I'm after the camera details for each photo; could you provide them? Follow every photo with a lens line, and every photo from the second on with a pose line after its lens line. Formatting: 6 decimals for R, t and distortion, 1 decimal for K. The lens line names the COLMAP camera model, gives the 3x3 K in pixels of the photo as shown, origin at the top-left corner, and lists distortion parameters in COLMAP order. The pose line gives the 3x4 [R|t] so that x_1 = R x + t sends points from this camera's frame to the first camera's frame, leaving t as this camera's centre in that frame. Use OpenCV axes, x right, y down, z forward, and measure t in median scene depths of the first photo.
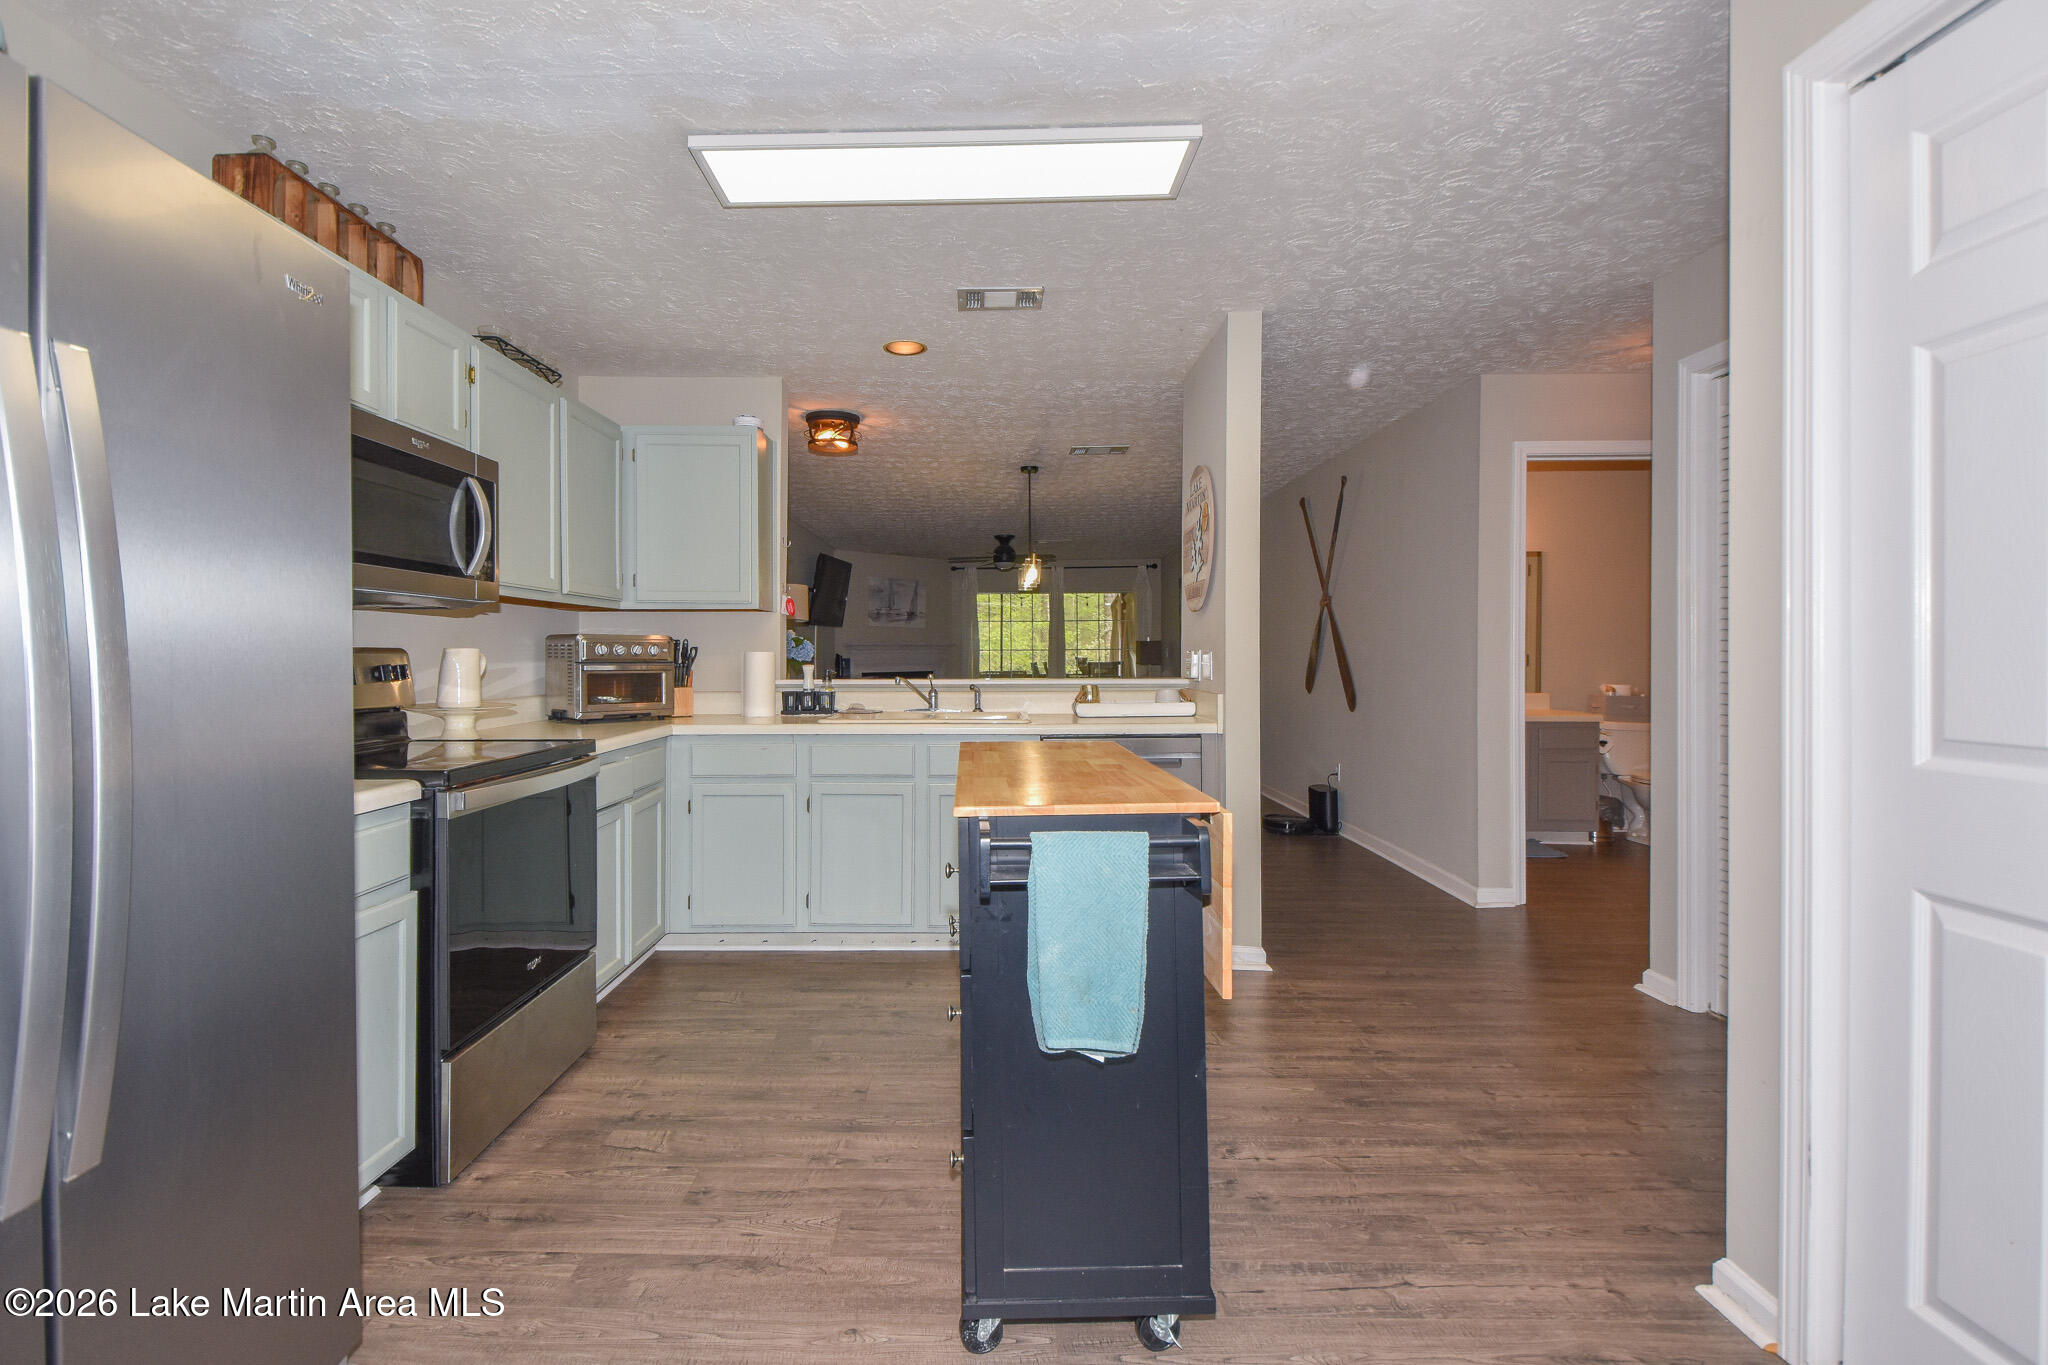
lens RADIAL K [[946.3, 0, 1007.1], [0, 946.3, 656.9], [0, 0, 1]] dist [0.035034, -0.031103]
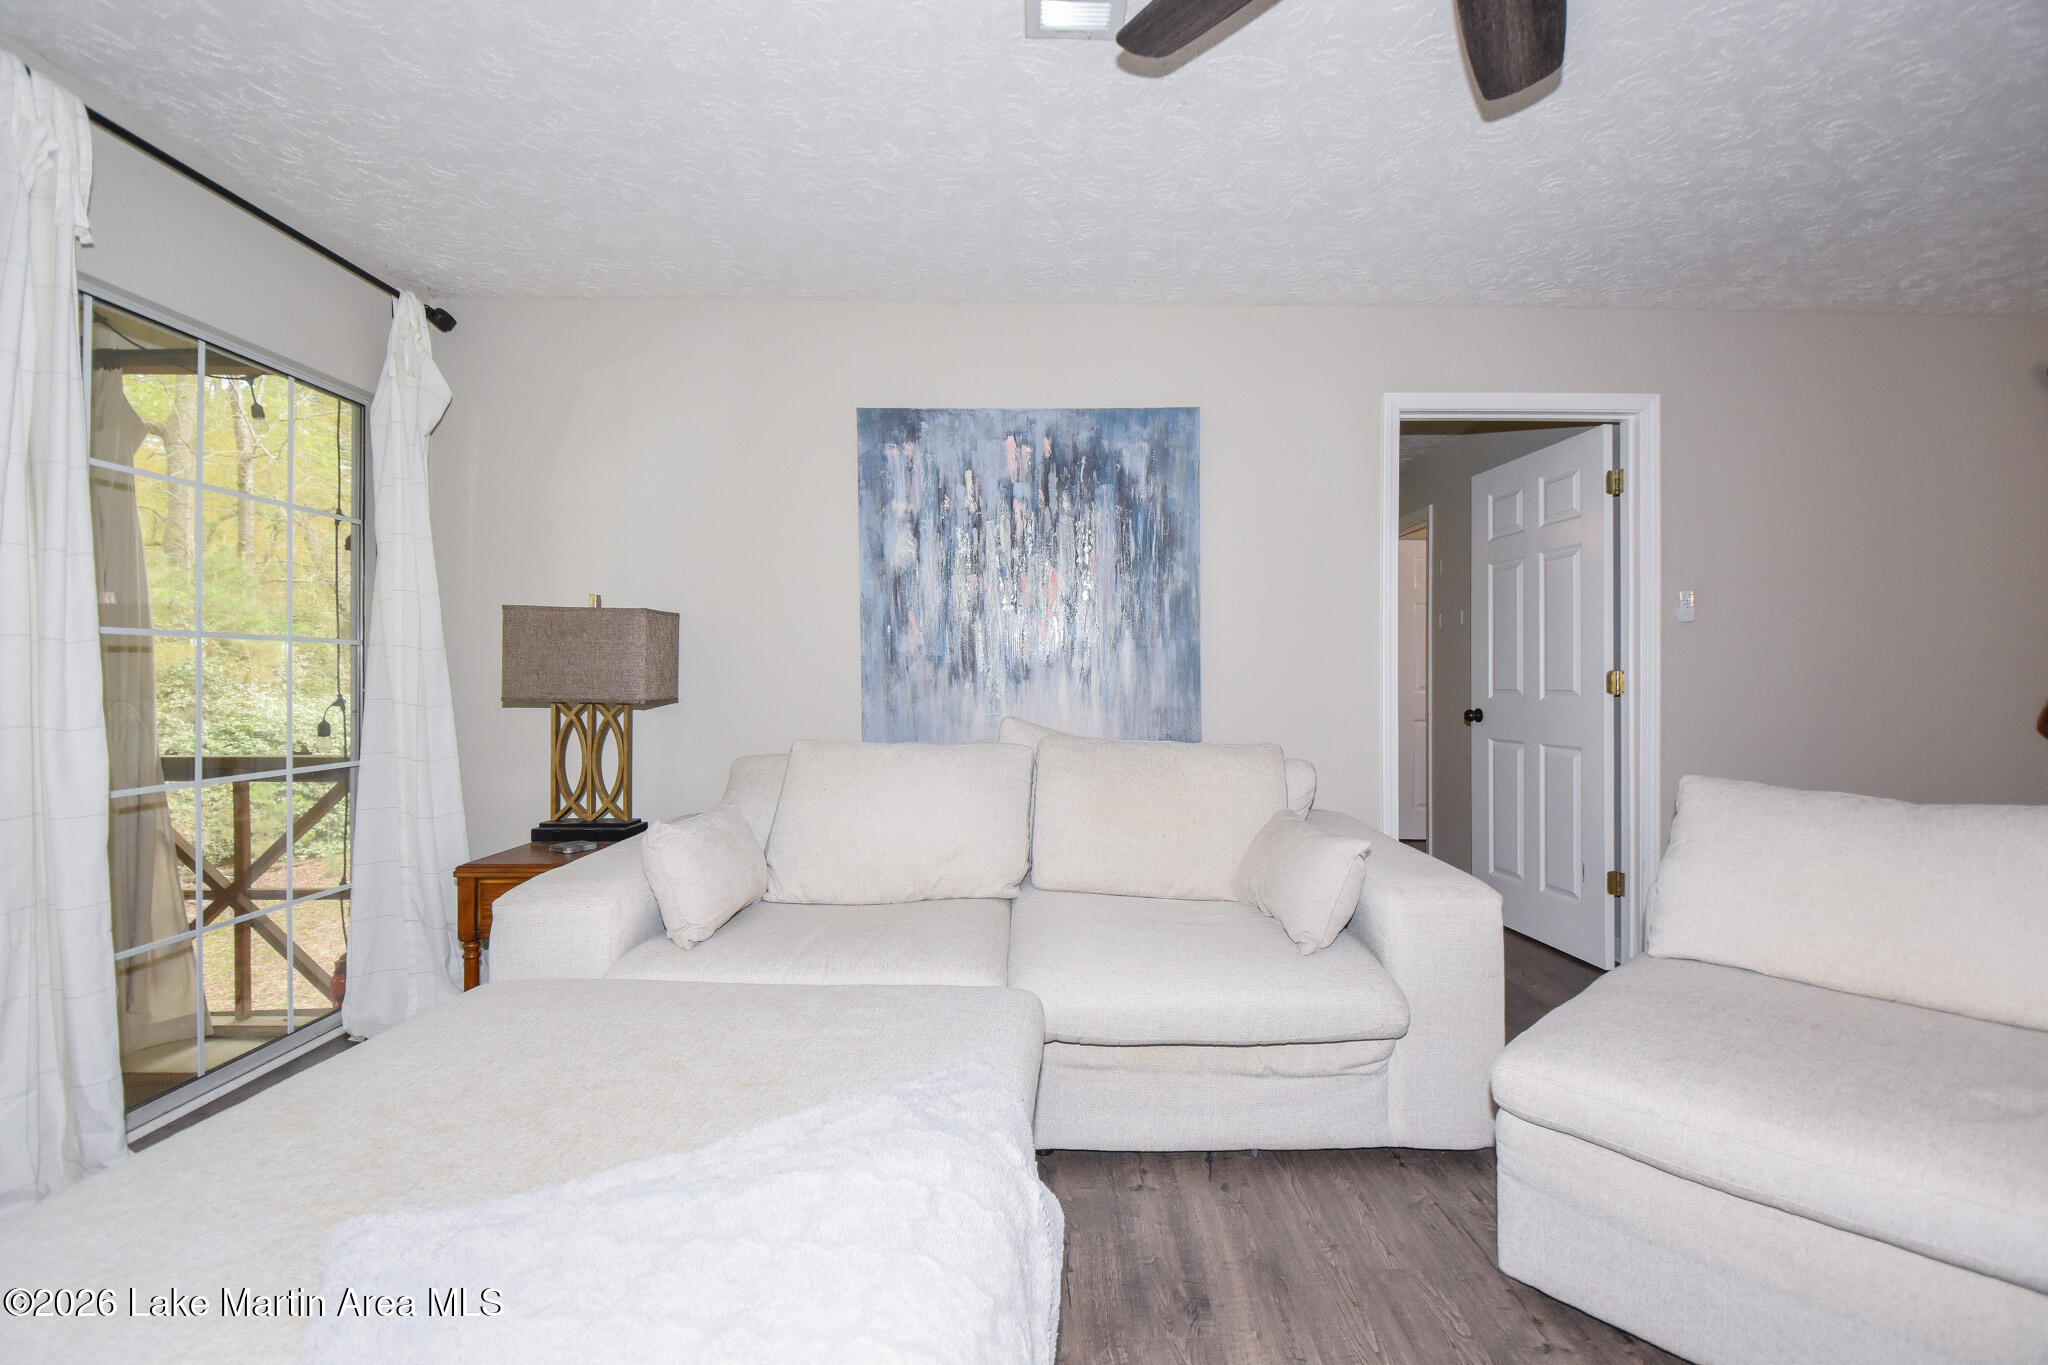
lens RADIAL K [[877.1, 0, 1033.6], [0, 877.1, 686.0], [0, 0, 1]] dist [0.033869, -0.030433]
pose [[-0.005226, -0.004521, 0.999976, -0.284038], [0.002960, 0.999985, 0.004536, 0.007020], [-0.999982, 0.002984, -0.005213, 2.840811]]
